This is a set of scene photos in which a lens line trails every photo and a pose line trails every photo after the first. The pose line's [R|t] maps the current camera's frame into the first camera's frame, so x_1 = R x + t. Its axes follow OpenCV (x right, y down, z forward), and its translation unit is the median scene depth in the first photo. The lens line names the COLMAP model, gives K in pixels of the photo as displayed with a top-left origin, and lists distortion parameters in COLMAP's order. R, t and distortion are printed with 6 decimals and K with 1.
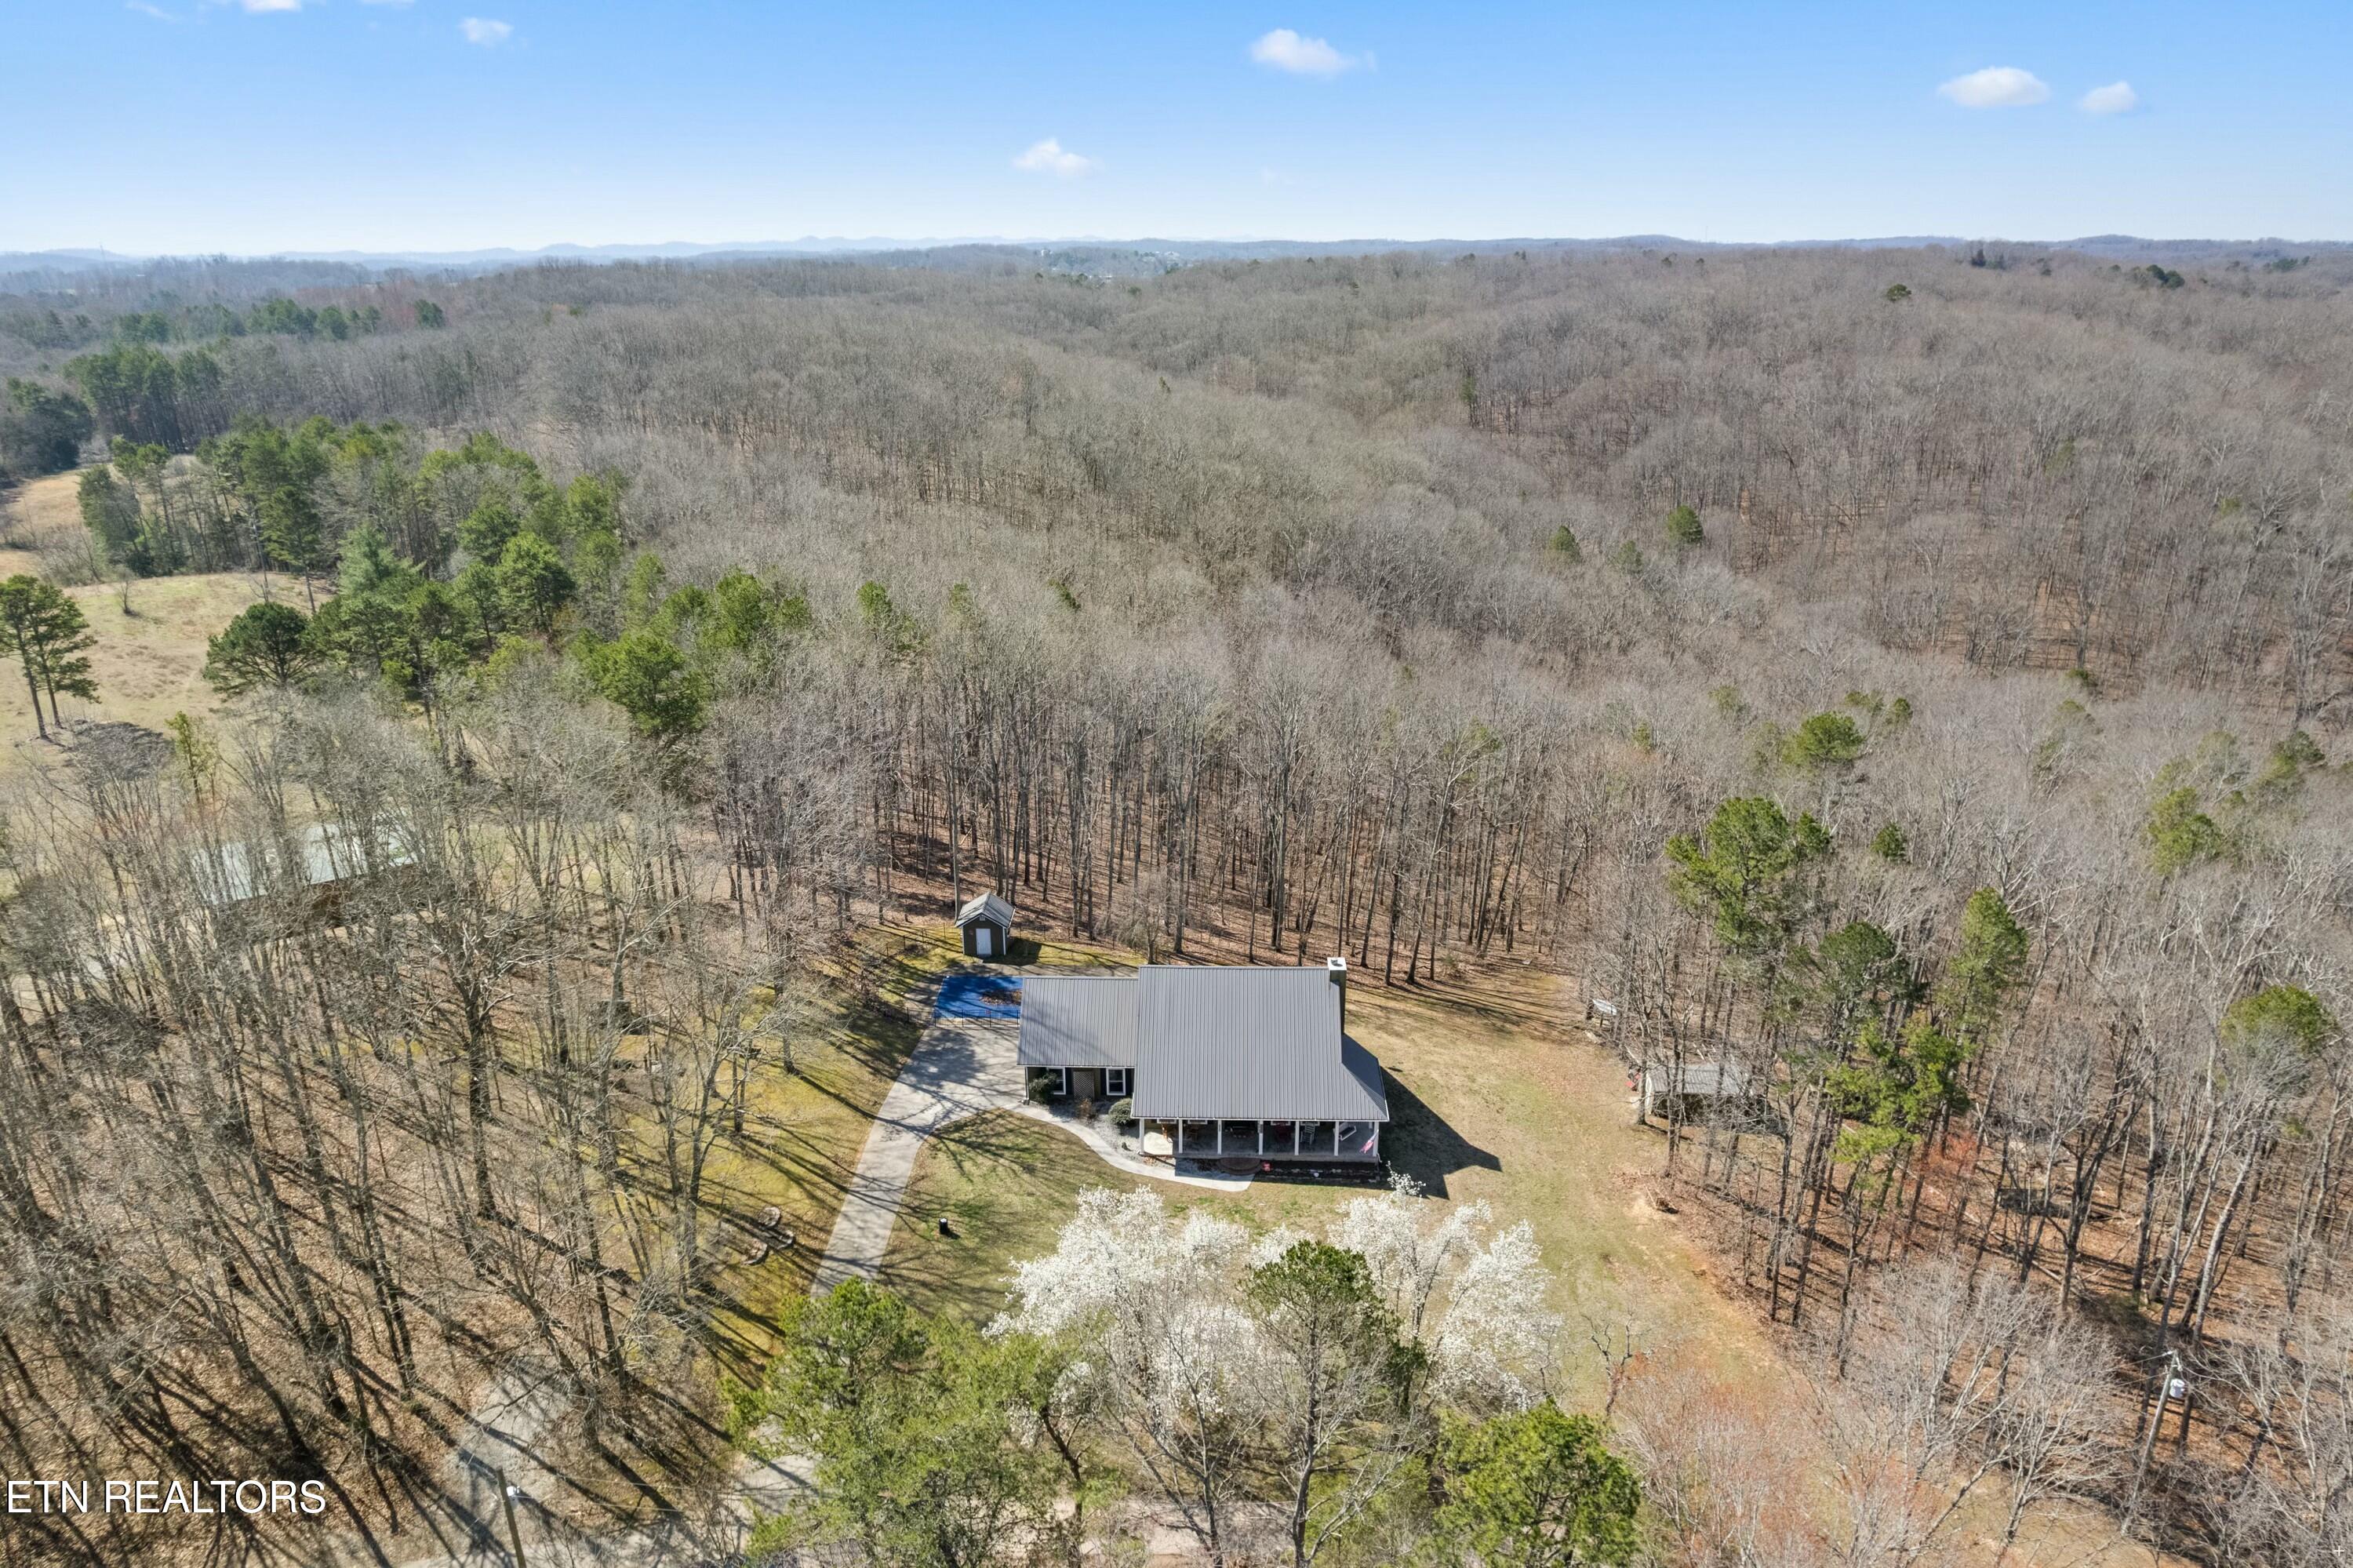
lens RADIAL K [[1507.2, 0, 1186.4], [0, 1507.2, 768.7], [0, 0, 1]] dist [-0.028312, 0.020743]
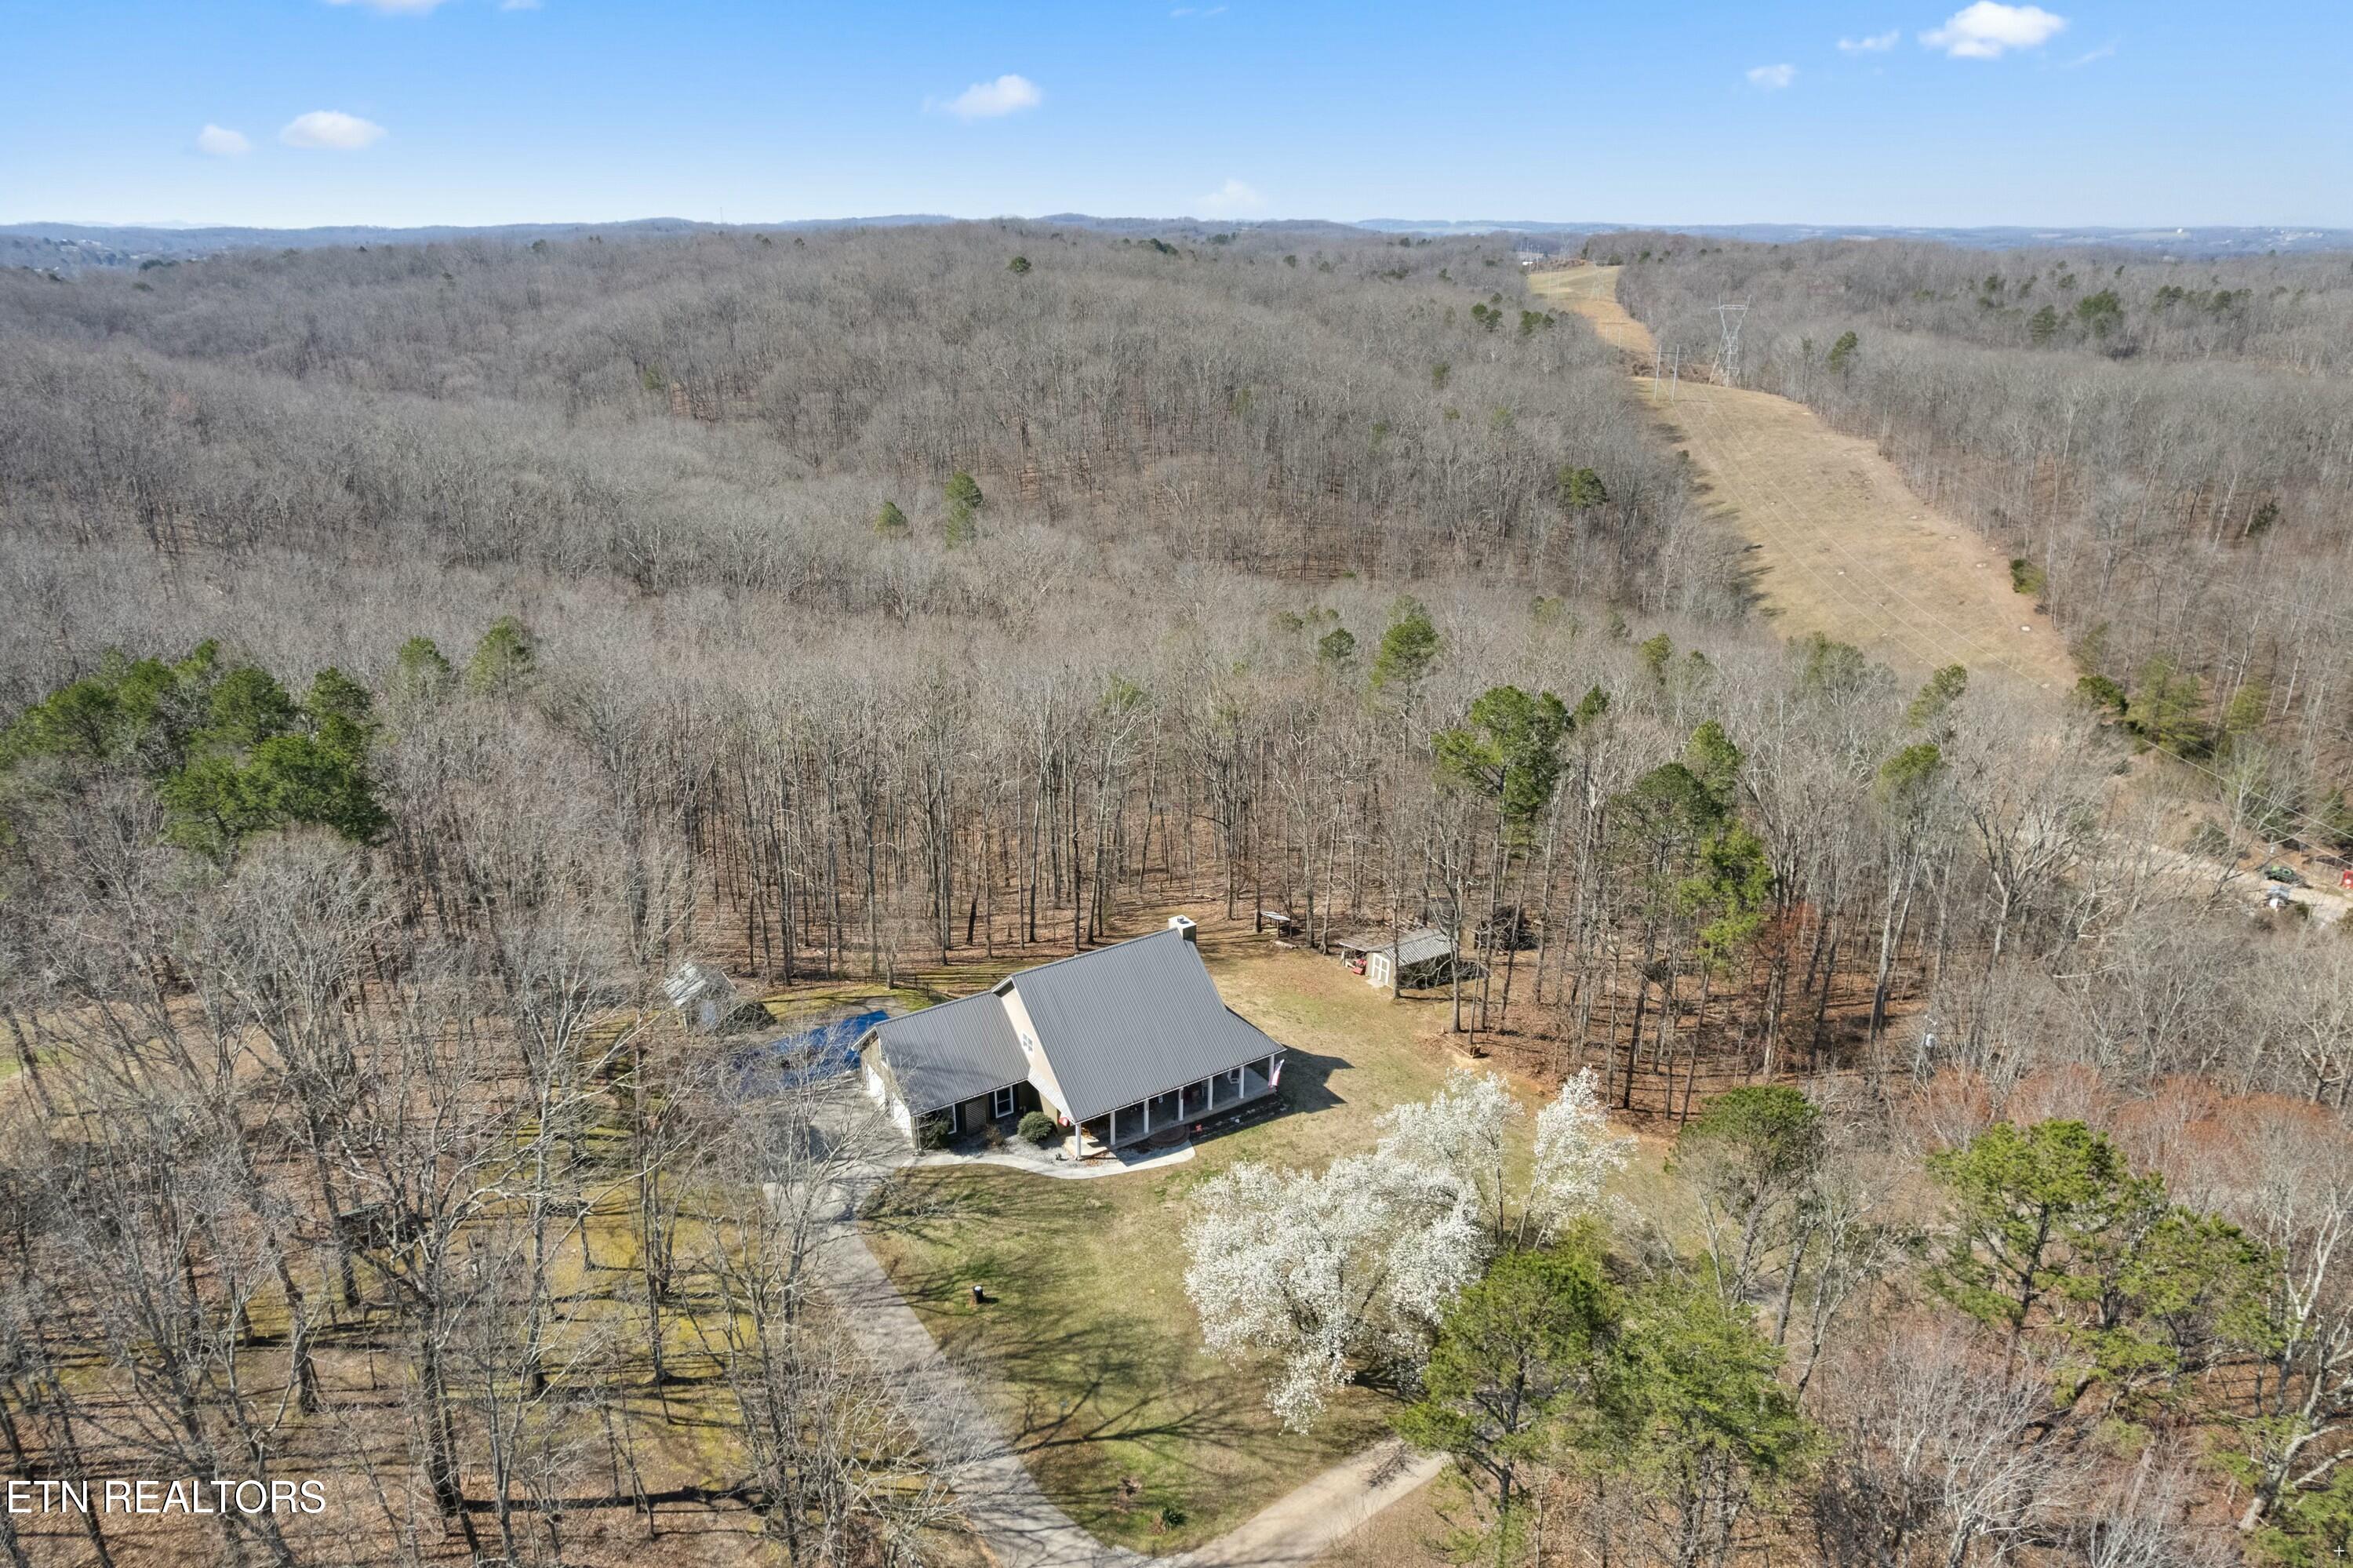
lens RADIAL K [[1507.2, 0, 1166.7], [0, 1507.2, 799.7], [0, 0, 1]] dist [-0.028312, 0.020743]
pose [[0.829074, -0.206437, 0.519635, -0.429876], [0.191950, 0.977951, 0.082259, -0.036504], [-0.525159, 0.031545, 0.850419, 0.143404]]
